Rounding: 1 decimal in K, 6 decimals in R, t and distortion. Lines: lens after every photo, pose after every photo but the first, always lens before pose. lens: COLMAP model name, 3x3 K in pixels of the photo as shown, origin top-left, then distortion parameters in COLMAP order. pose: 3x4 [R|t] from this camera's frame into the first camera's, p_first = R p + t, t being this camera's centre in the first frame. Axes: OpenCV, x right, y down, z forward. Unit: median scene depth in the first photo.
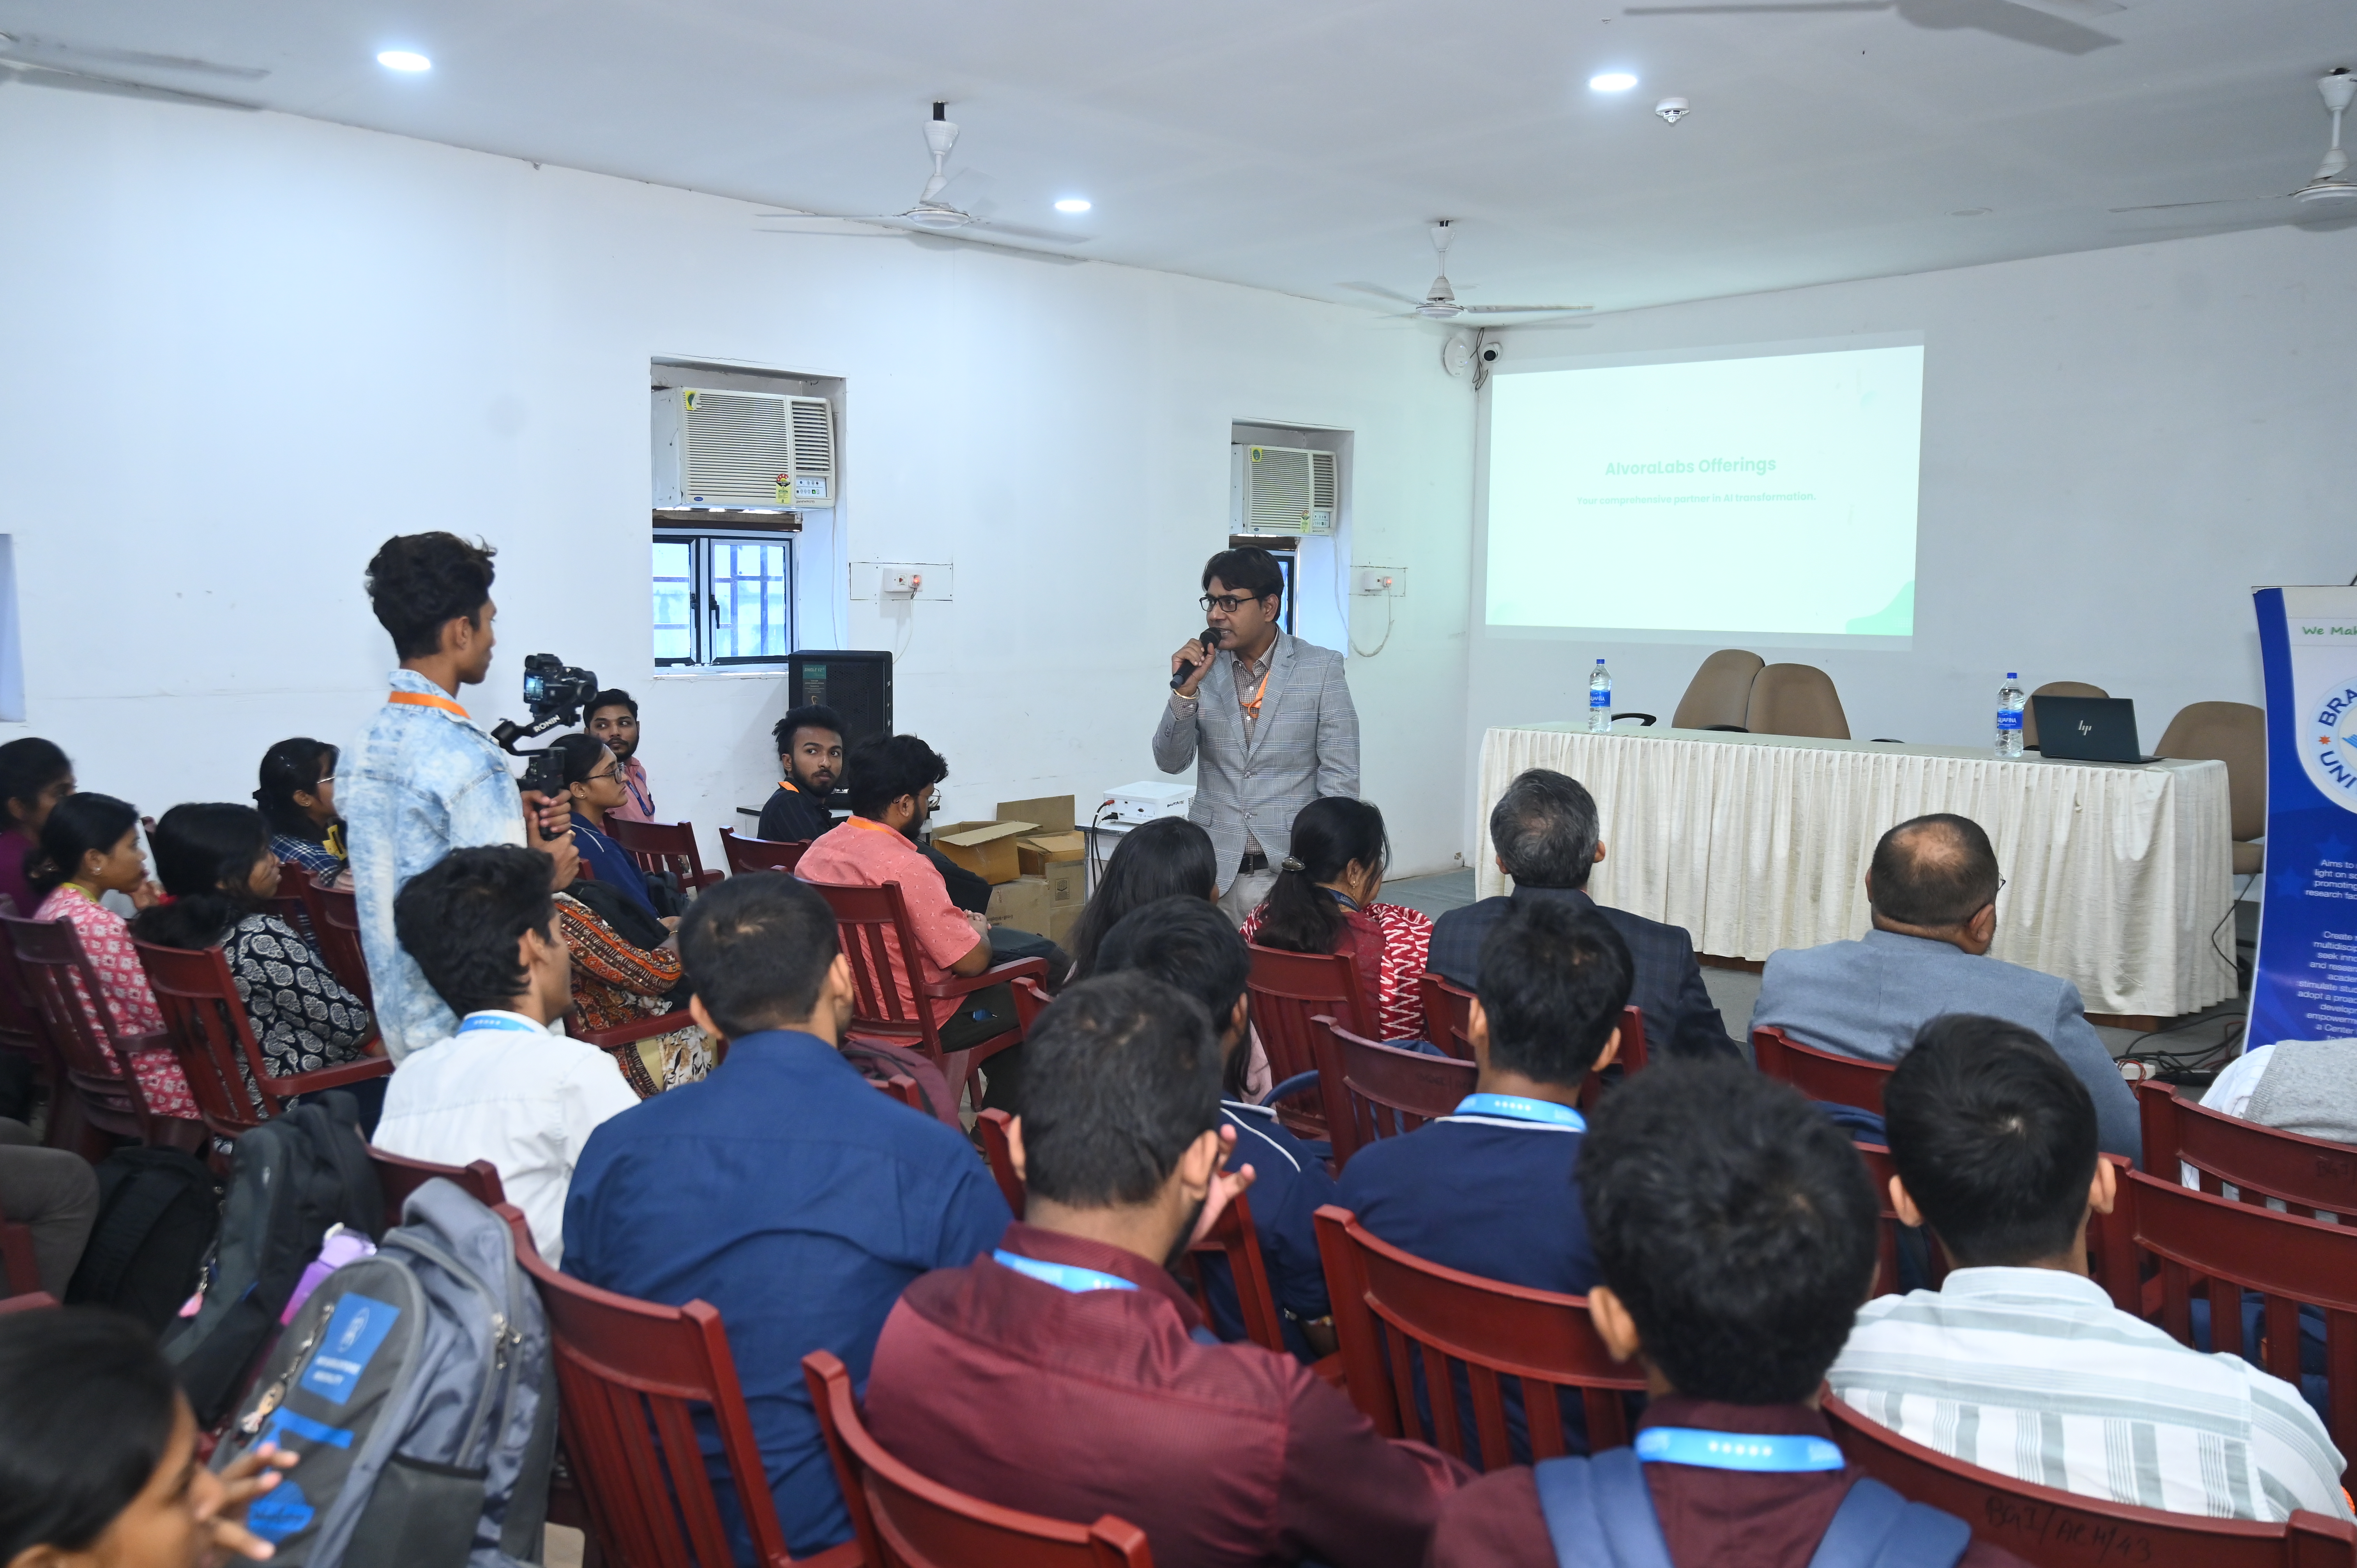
lens RADIAL K [[1969.5, 0, 1178.9], [0, 1969.5, 810.8], [0, 0, 1]] dist [0.042054, 0.023476]
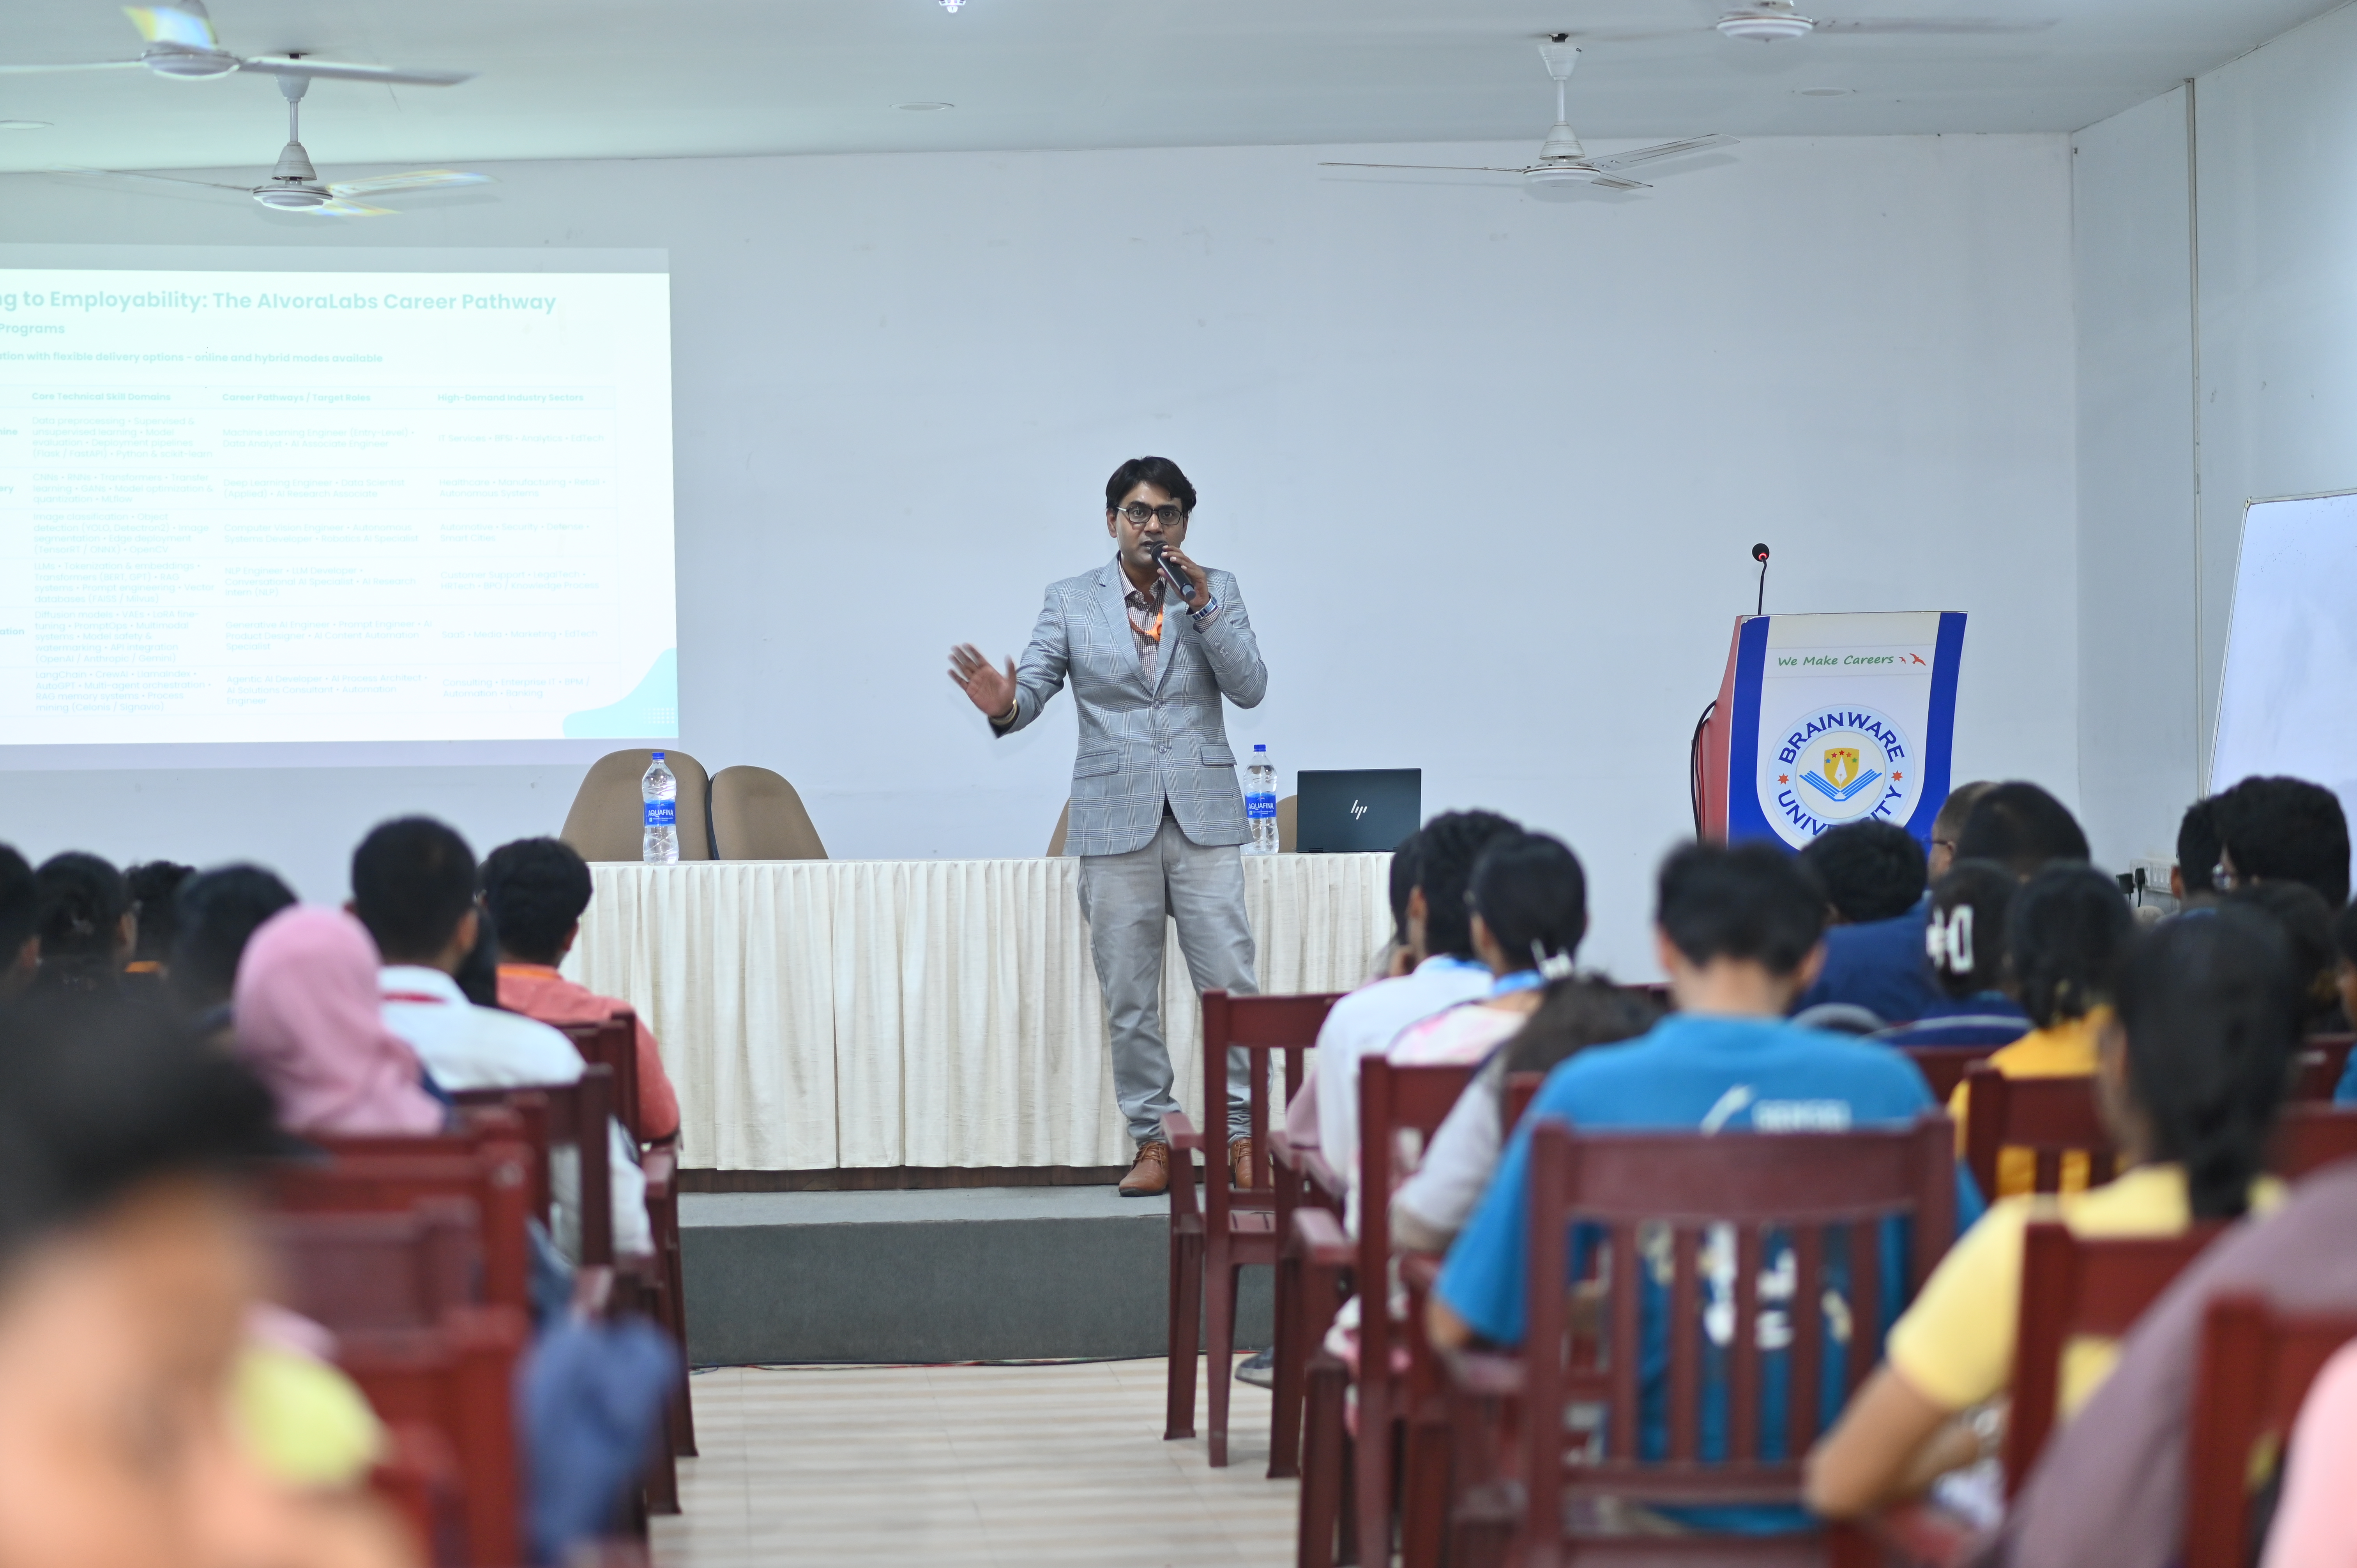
lens RADIAL K [[5925.3, 0, 1181.6], [0, 5925.3, 776.9], [0, 0, 1]] dist [-0.083308, 0.000000]
pose [[0.664749, -0.020305, 0.746791, -1.104989], [0.105708, 0.992129, -0.067120, 0.078660], [-0.739550, 0.123560, 0.661664, -0.401308]]
